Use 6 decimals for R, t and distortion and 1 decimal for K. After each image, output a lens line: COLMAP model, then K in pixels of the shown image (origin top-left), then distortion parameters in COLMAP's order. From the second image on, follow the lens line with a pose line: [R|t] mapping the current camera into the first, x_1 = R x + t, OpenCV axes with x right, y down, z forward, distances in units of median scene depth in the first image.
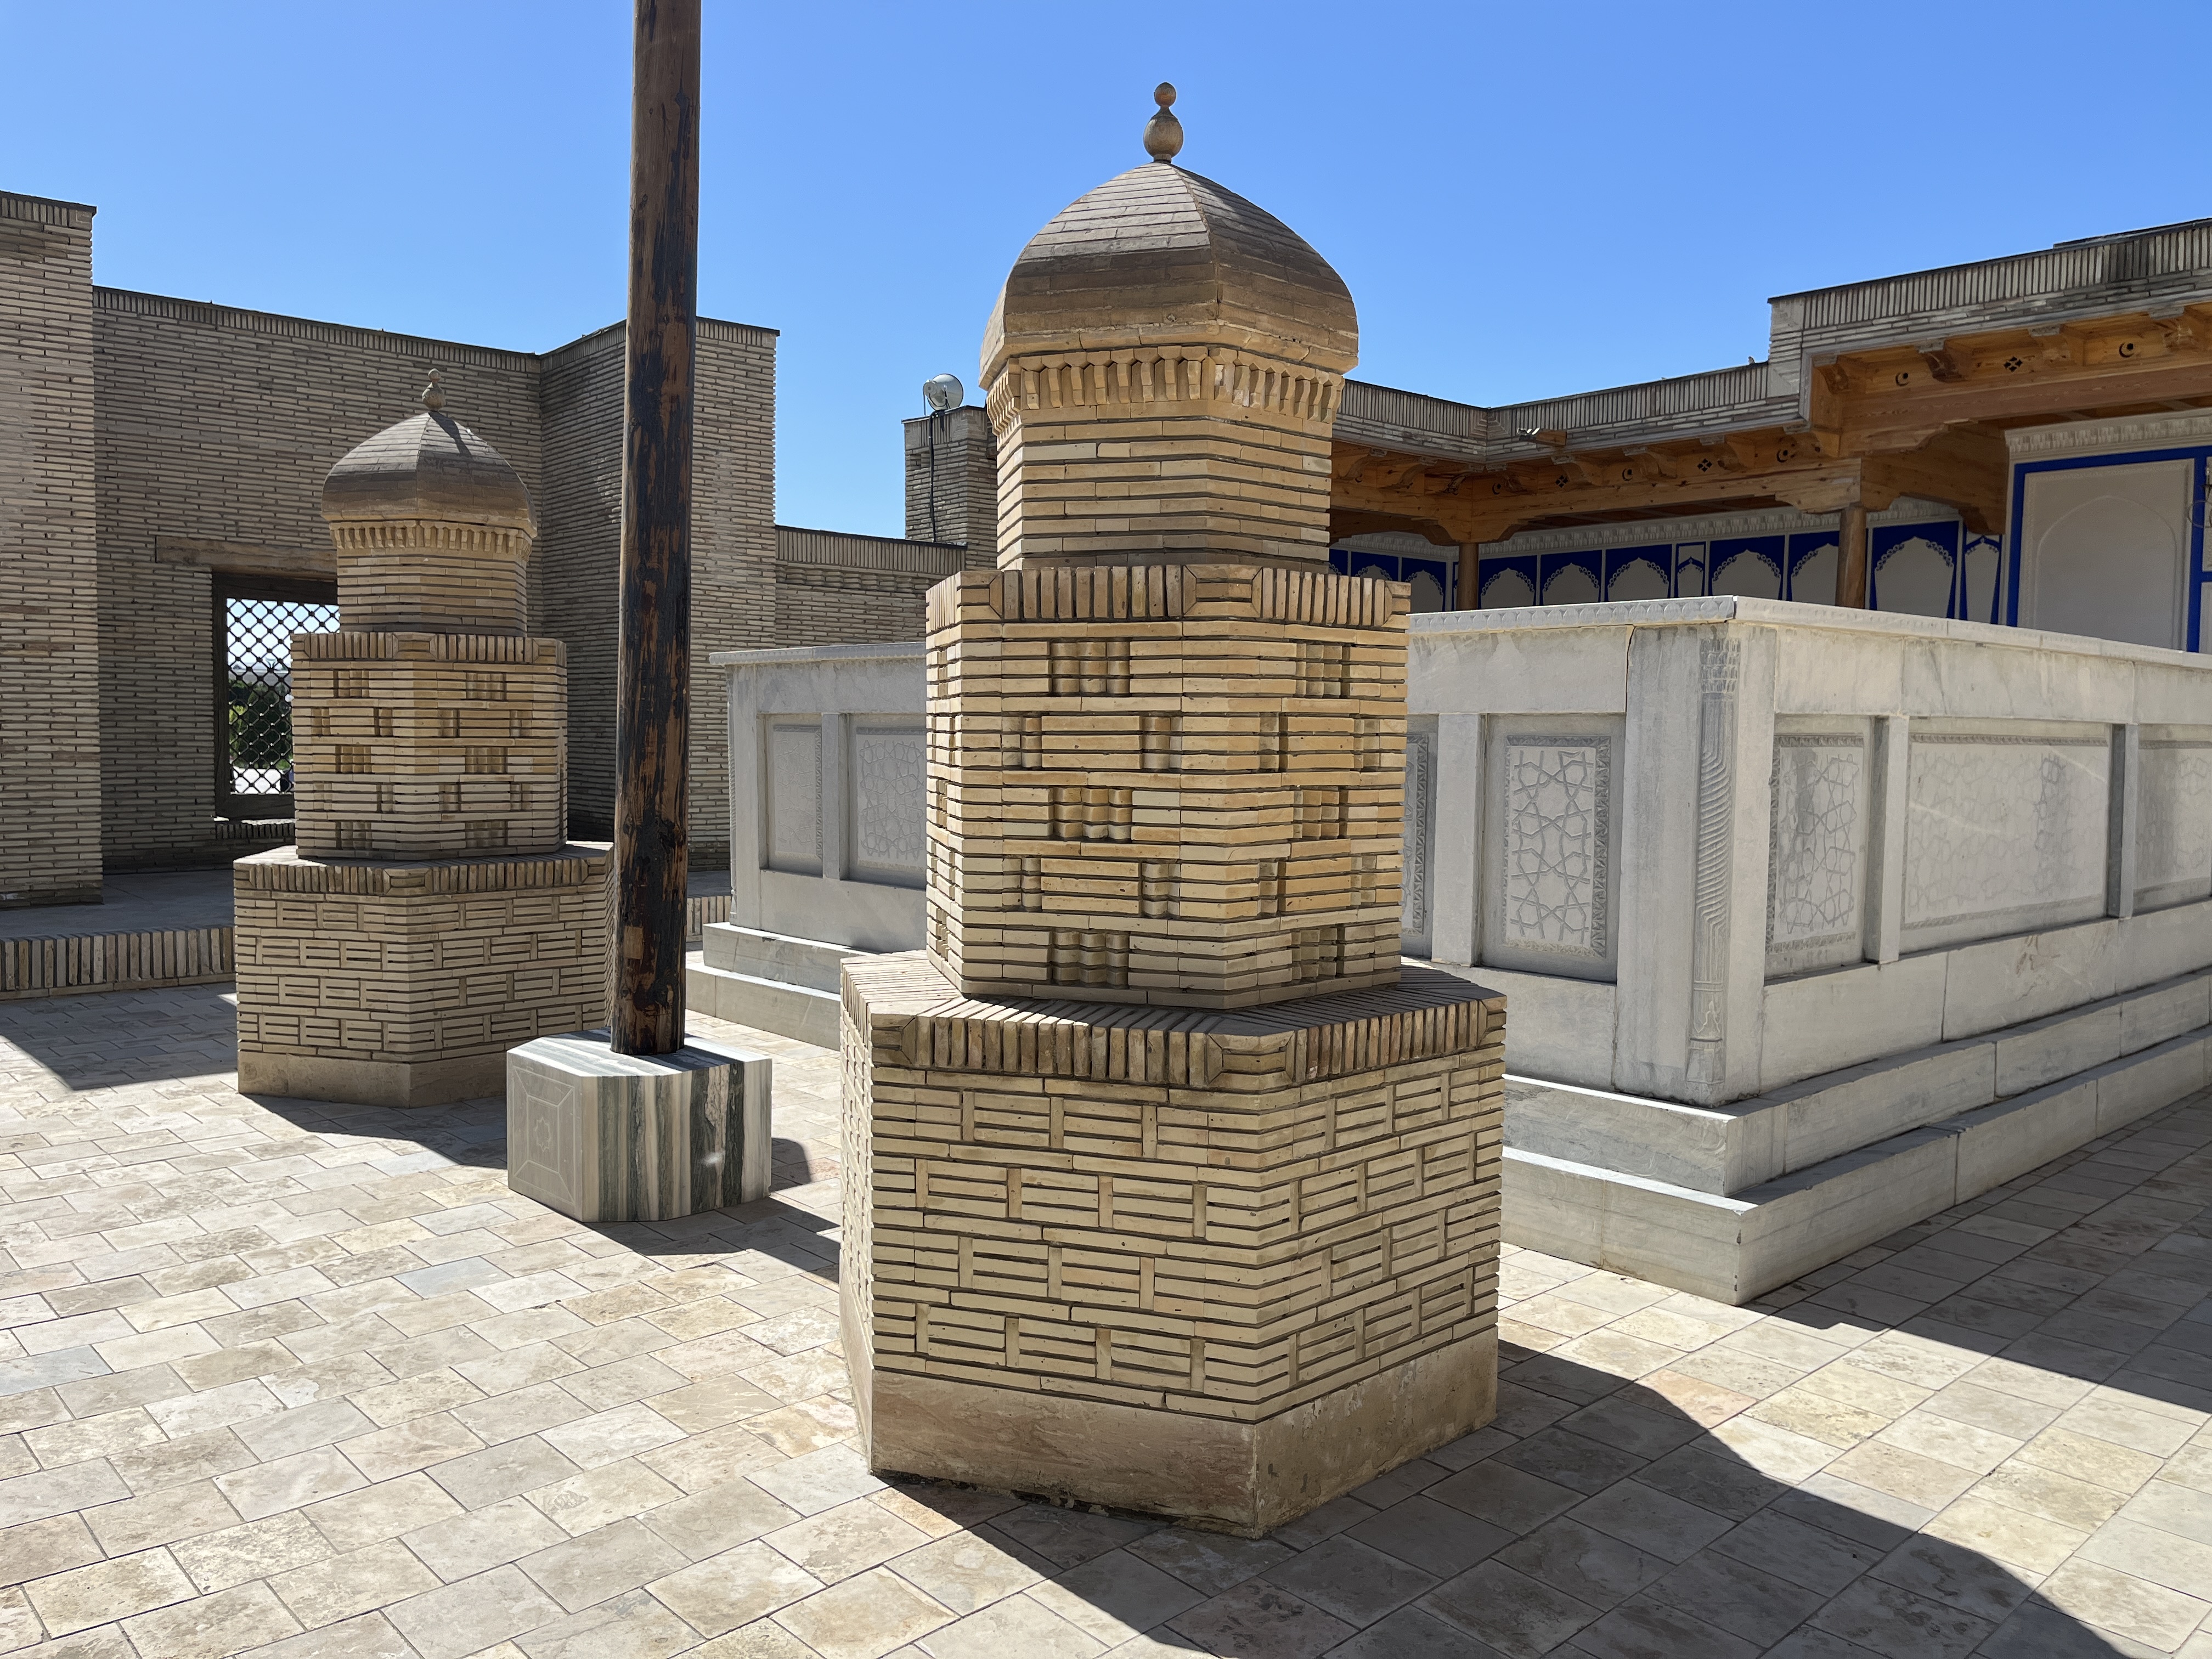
lens RADIAL K [[1667.0, 0, 1090.9], [0, 1667.0, 811.9], [0, 0, 1]] dist [0.069045, -0.095208]
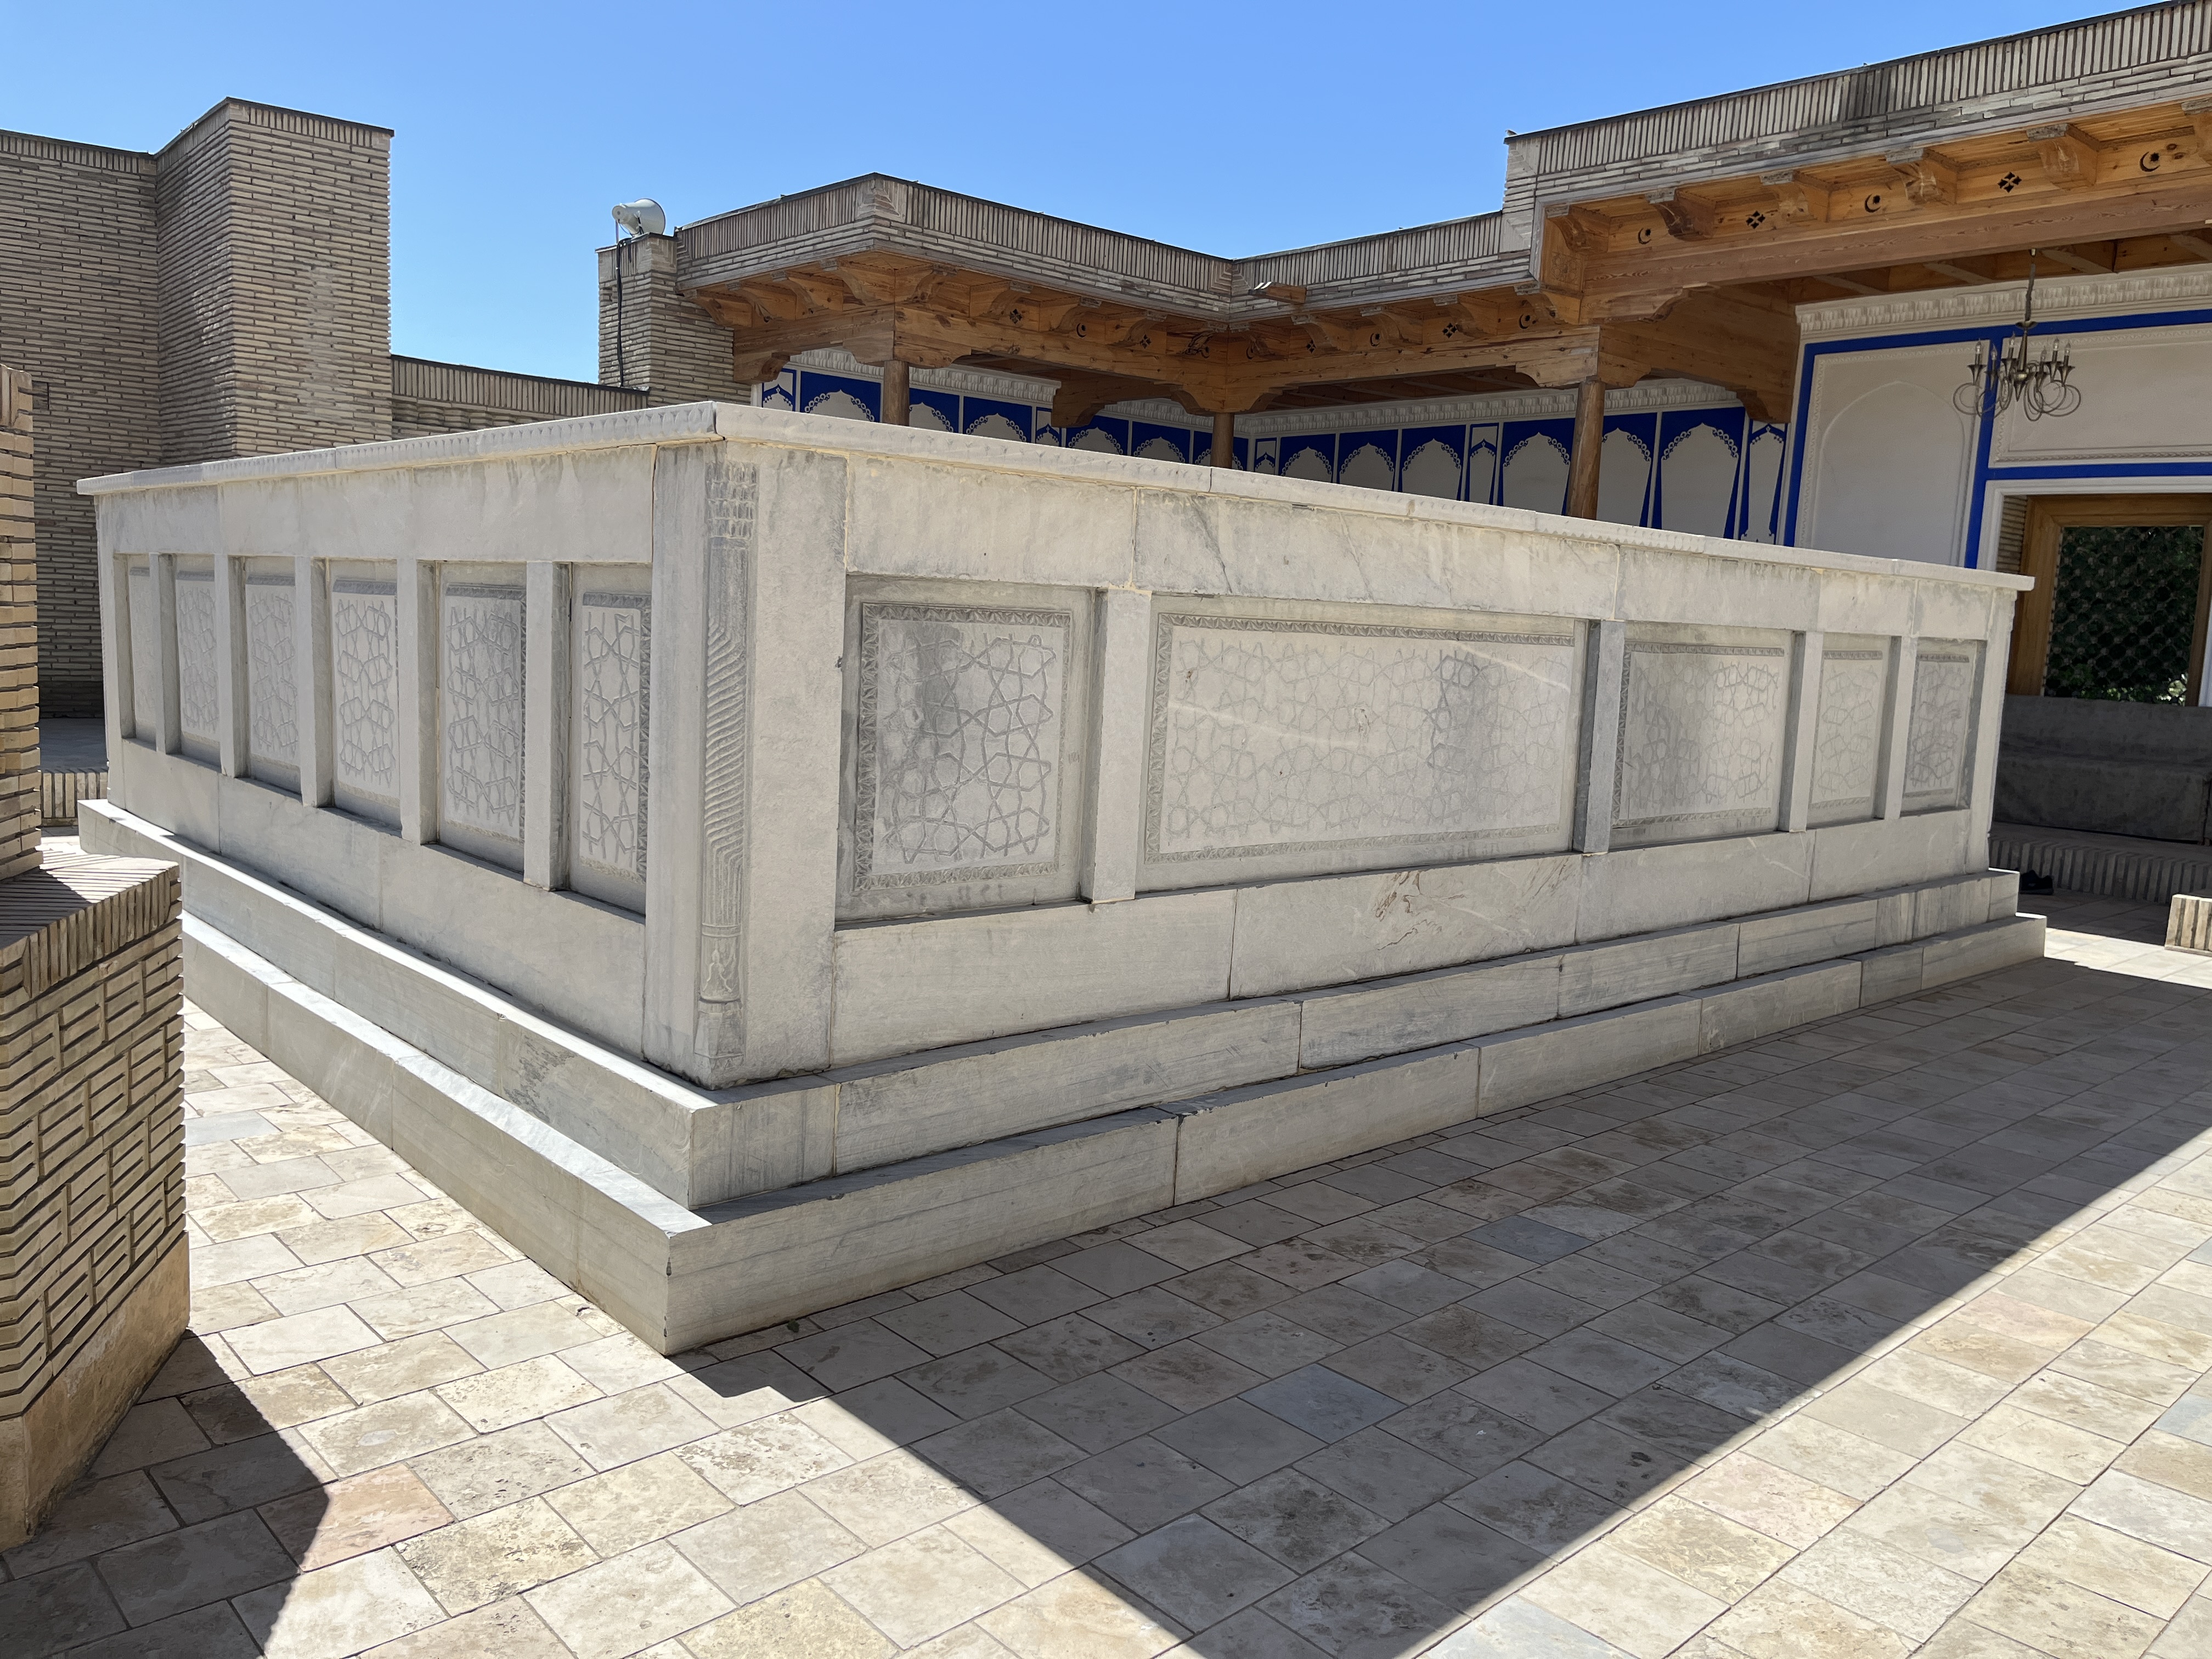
lens RADIAL K [[1667.0, 0, 1104.3], [0, 1667.0, 819.4], [0, 0, 1]] dist [0.069045, -0.095208]
pose [[0.999350, 0.035618, 0.005616, 0.108736], [-0.035922, 0.996938, 0.069460, -0.000905], [-0.003124, -0.069617, 0.997569, 0.051267]]
